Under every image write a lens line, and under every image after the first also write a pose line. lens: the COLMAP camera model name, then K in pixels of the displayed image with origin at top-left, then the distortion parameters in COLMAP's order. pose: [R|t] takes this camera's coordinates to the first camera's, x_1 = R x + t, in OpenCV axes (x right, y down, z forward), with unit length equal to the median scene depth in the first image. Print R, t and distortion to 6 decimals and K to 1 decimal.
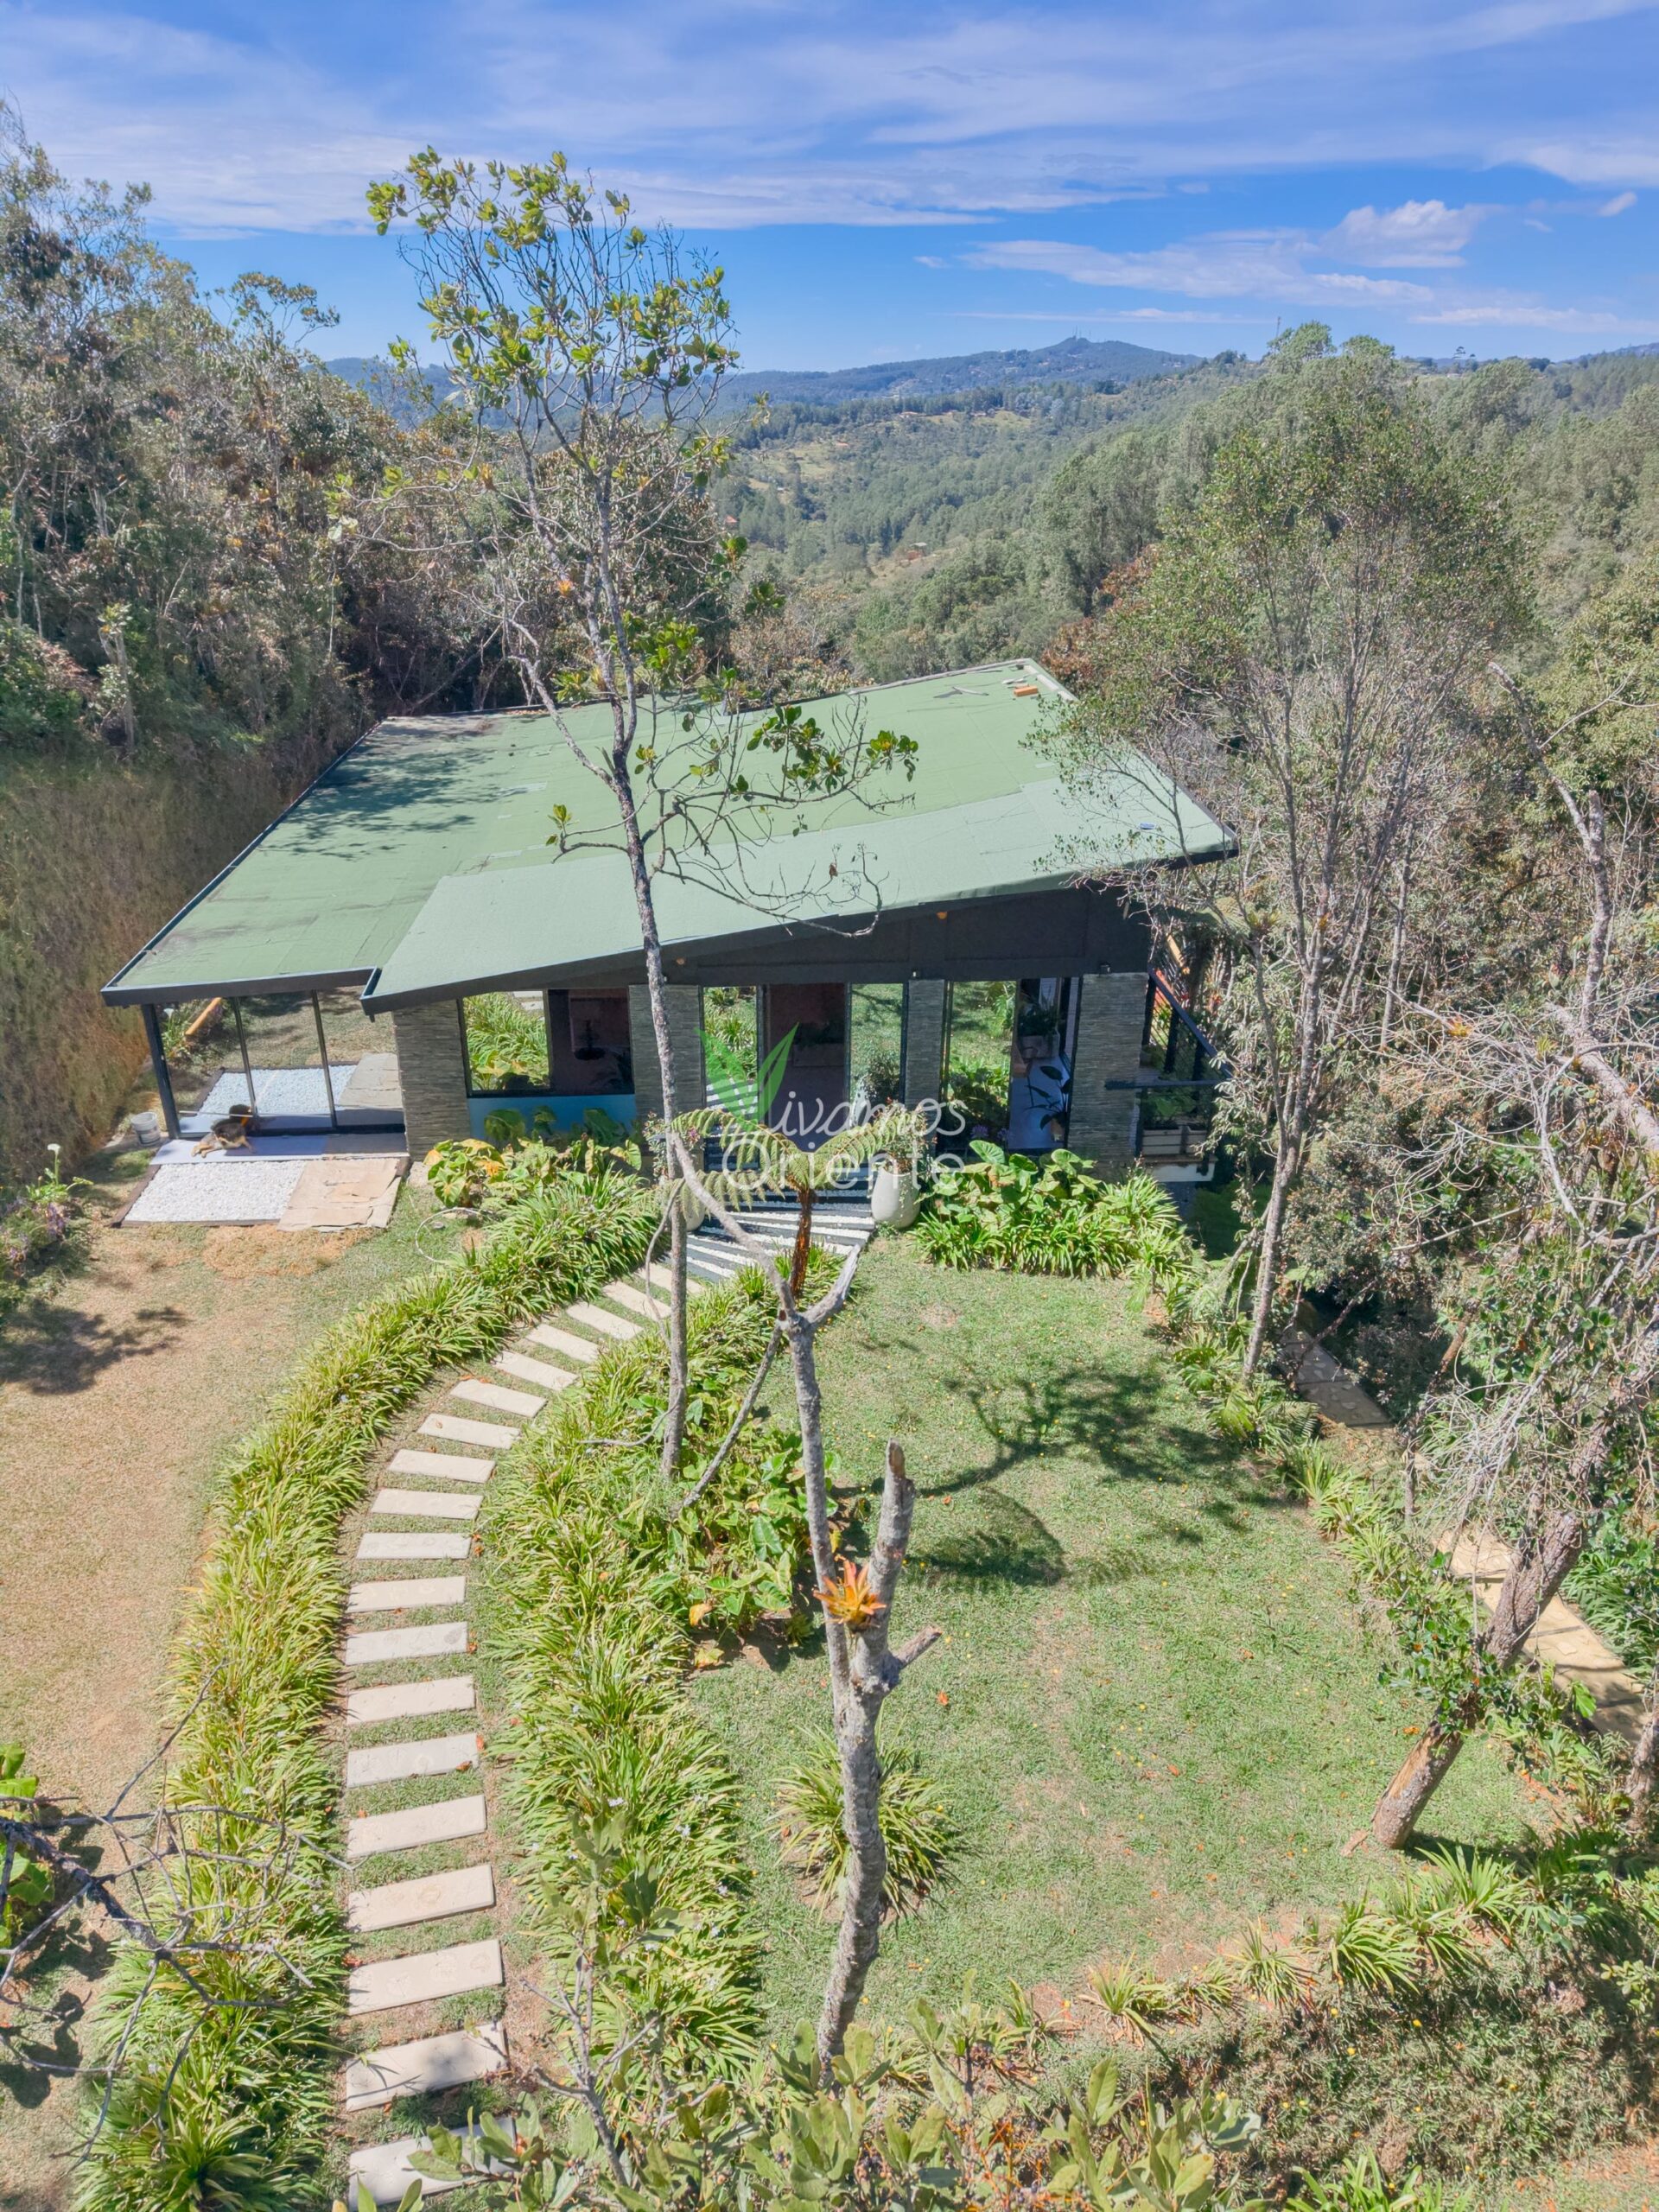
lens RADIAL K [[1505.1, 0, 829.5], [0, 1505.1, 1106.0], [0, 0, 1]] dist [0.001083, 0.001190]
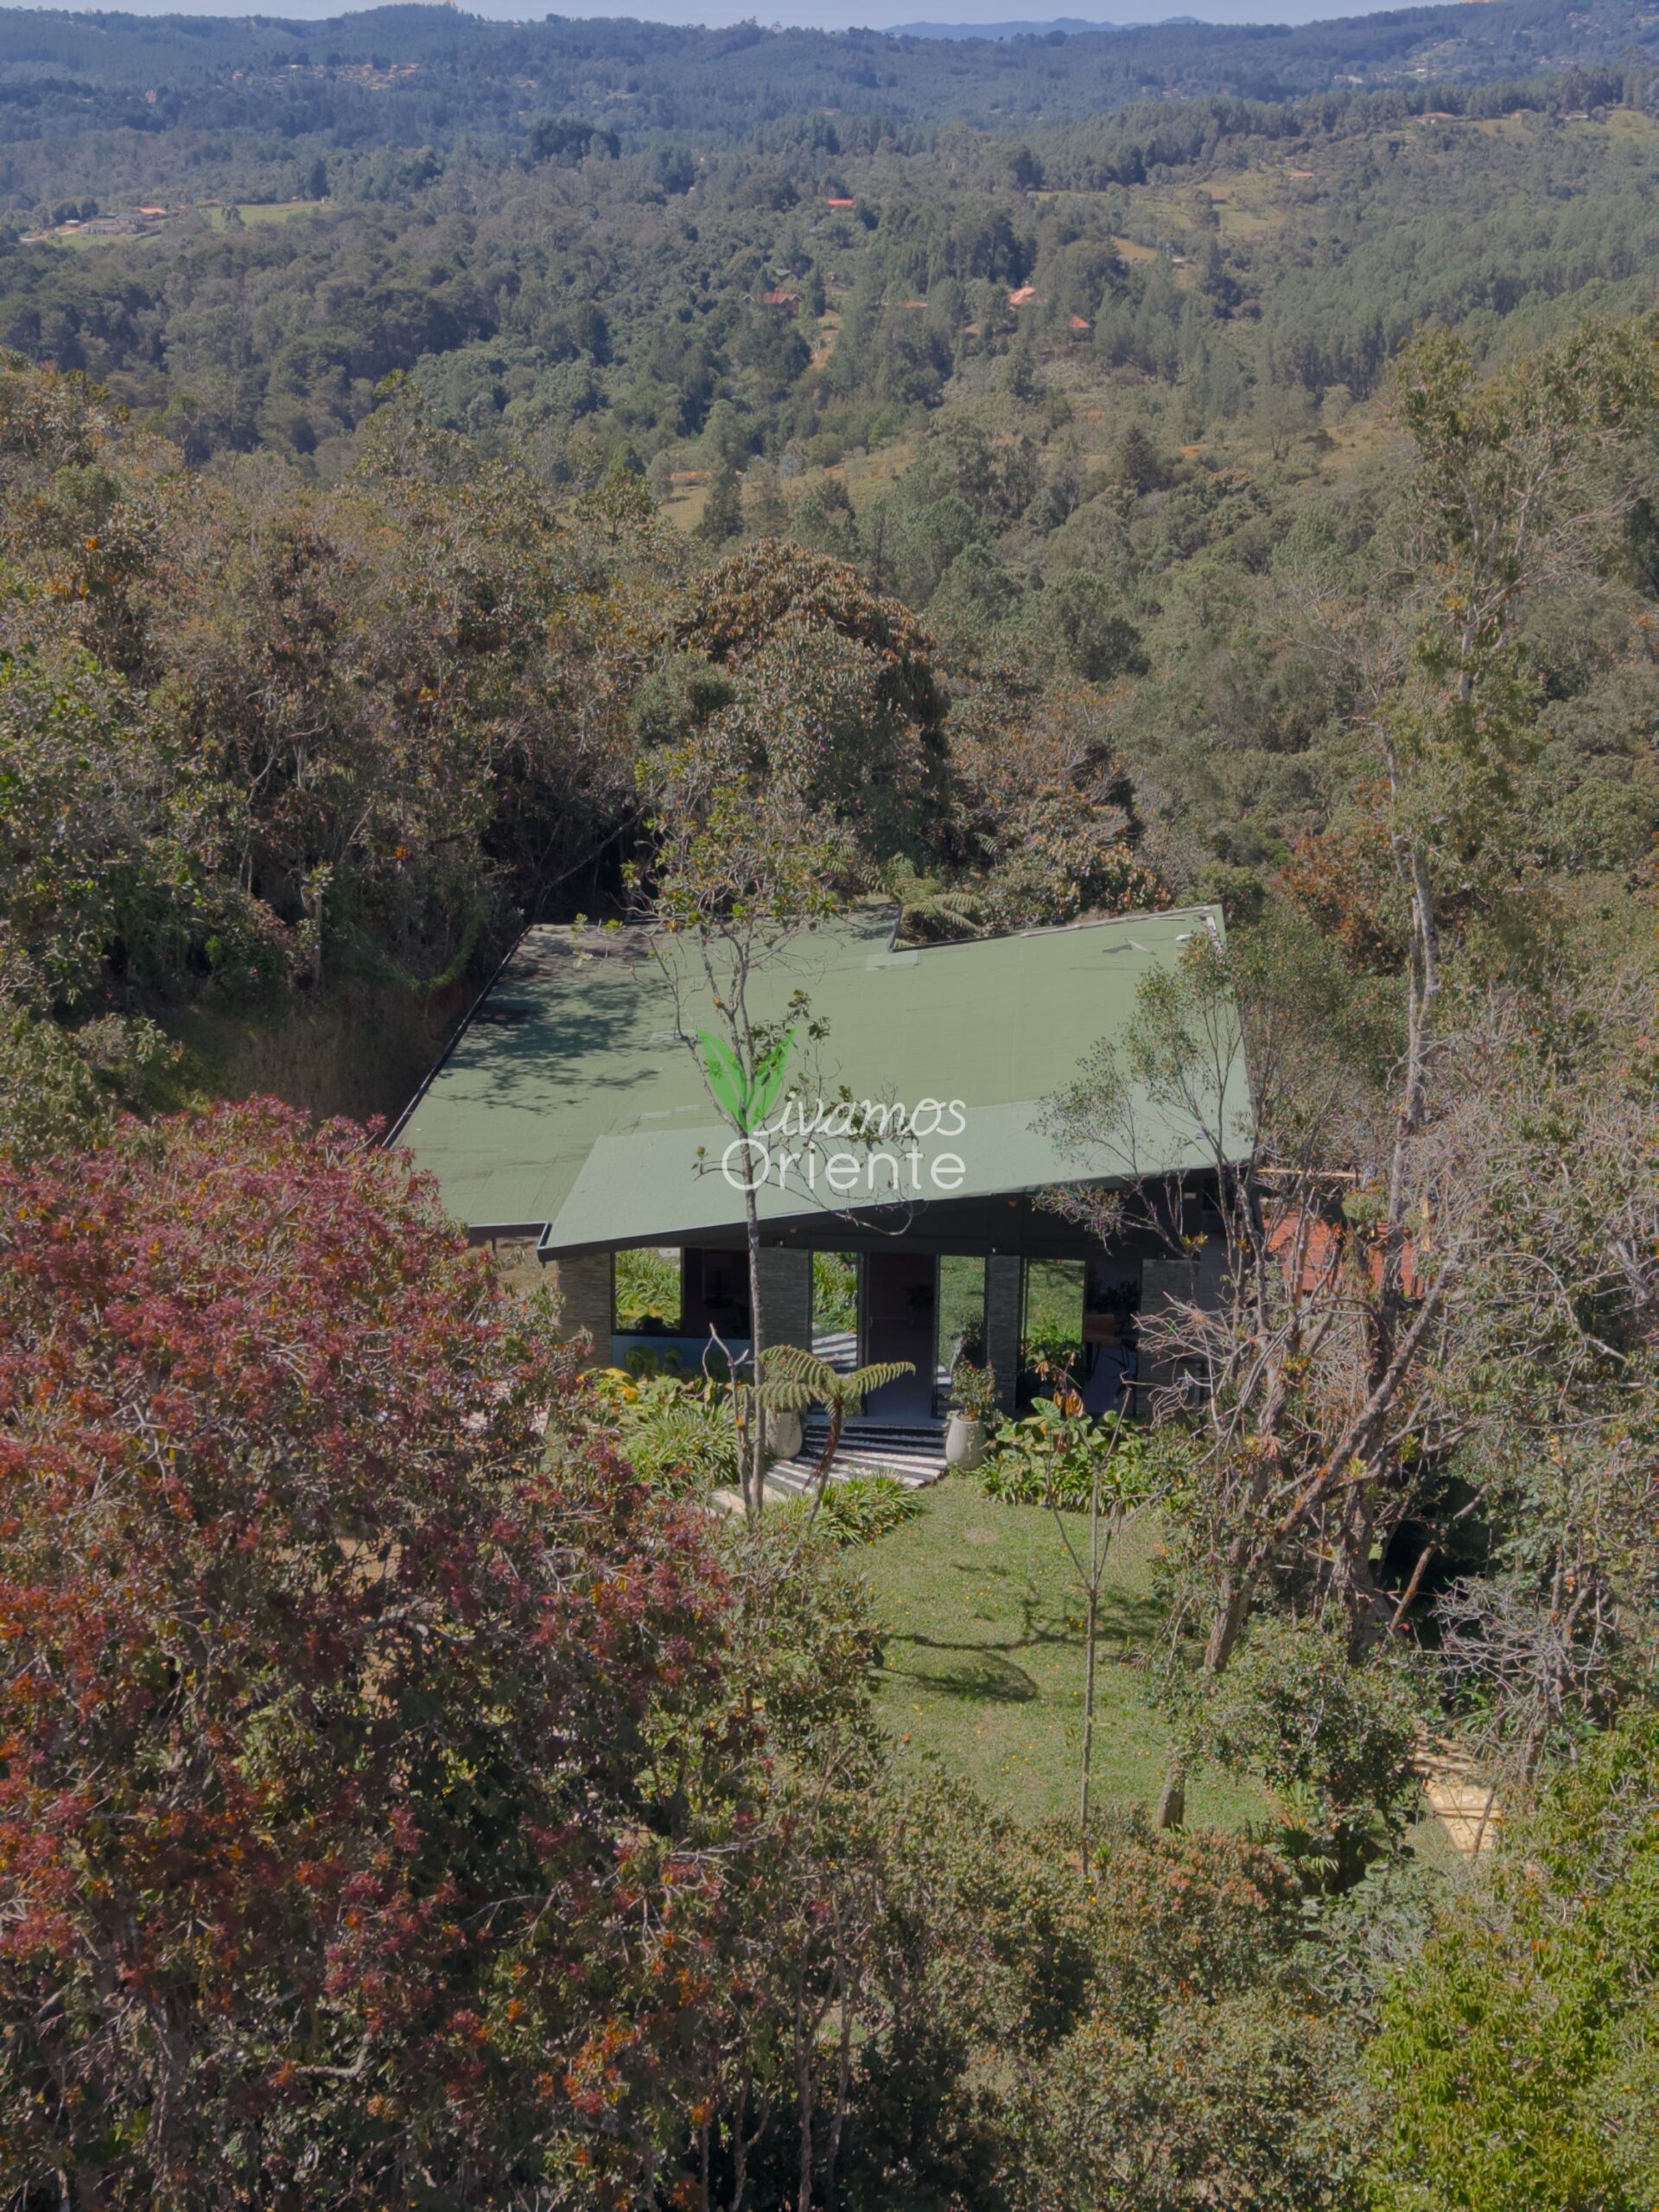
lens RADIAL K [[2989.3, 0, 801.6], [0, 2989.3, 1101.3], [0, 0, 1]] dist [0.244004, -0.917028]
pose [[0.988069, 0.049392, -0.145876, 0.248166], [-0.064618, 0.992729, -0.101557, 0.043399], [0.139799, 0.109772, 0.984076, -1.351152]]
